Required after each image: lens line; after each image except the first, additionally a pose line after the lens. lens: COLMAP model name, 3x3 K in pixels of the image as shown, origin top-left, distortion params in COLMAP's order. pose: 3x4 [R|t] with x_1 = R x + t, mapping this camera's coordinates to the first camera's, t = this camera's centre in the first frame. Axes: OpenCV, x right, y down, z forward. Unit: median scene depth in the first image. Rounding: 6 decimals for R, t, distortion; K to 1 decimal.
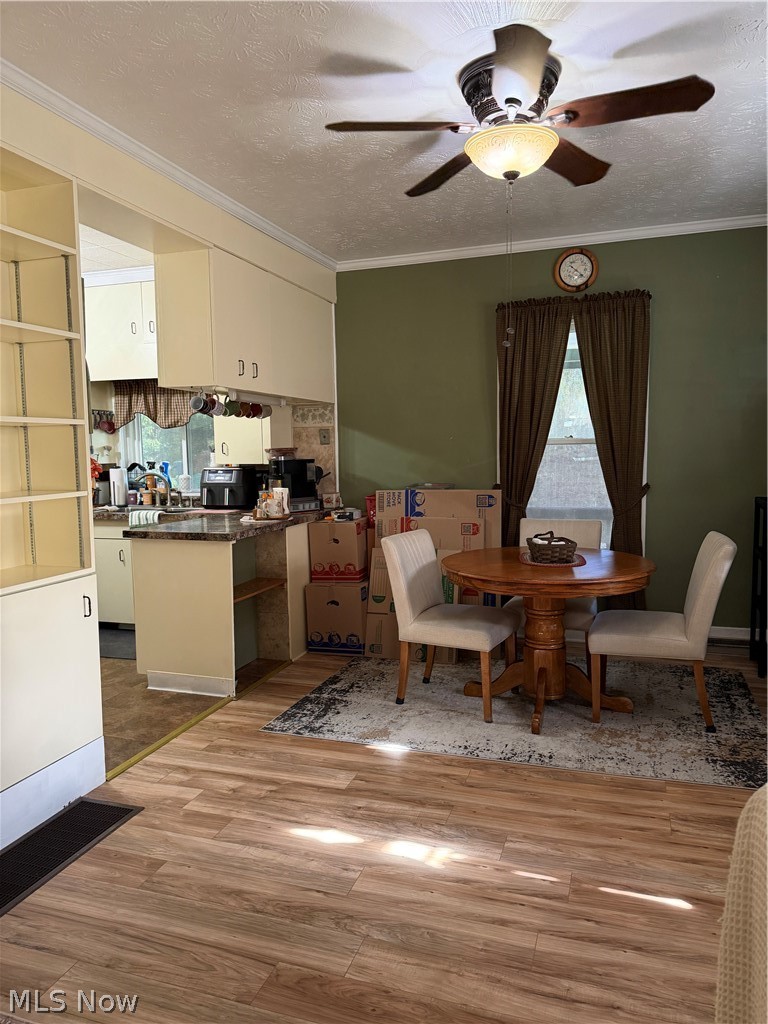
lens RADIAL K [[723.6, 0, 429.9], [0, 723.6, 526.8], [0, 0, 1]] dist [0.032170, -0.052853]
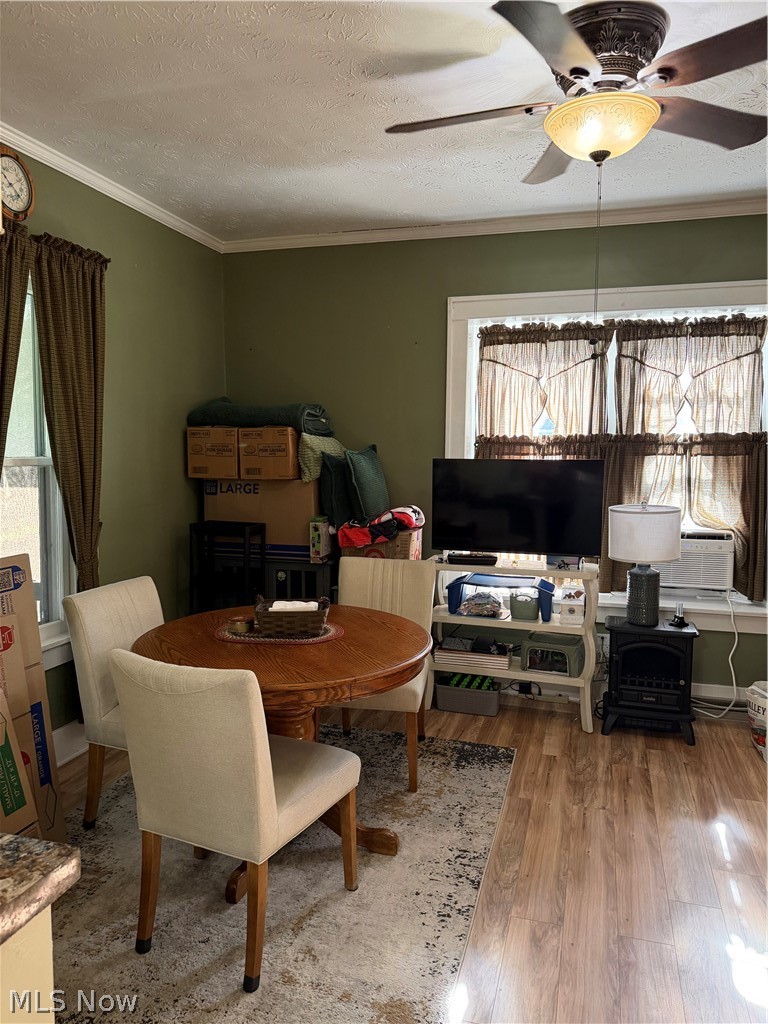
lens RADIAL K [[723.6, 0, 377.8], [0, 723.6, 506.7], [0, 0, 1]] dist [0.032170, -0.052853]
pose [[0.025937, -0.078106, 0.996608, -0.607375], [0.114206, 0.990647, 0.074667, -0.135129], [-0.993118, 0.111882, 0.034614, 1.004934]]
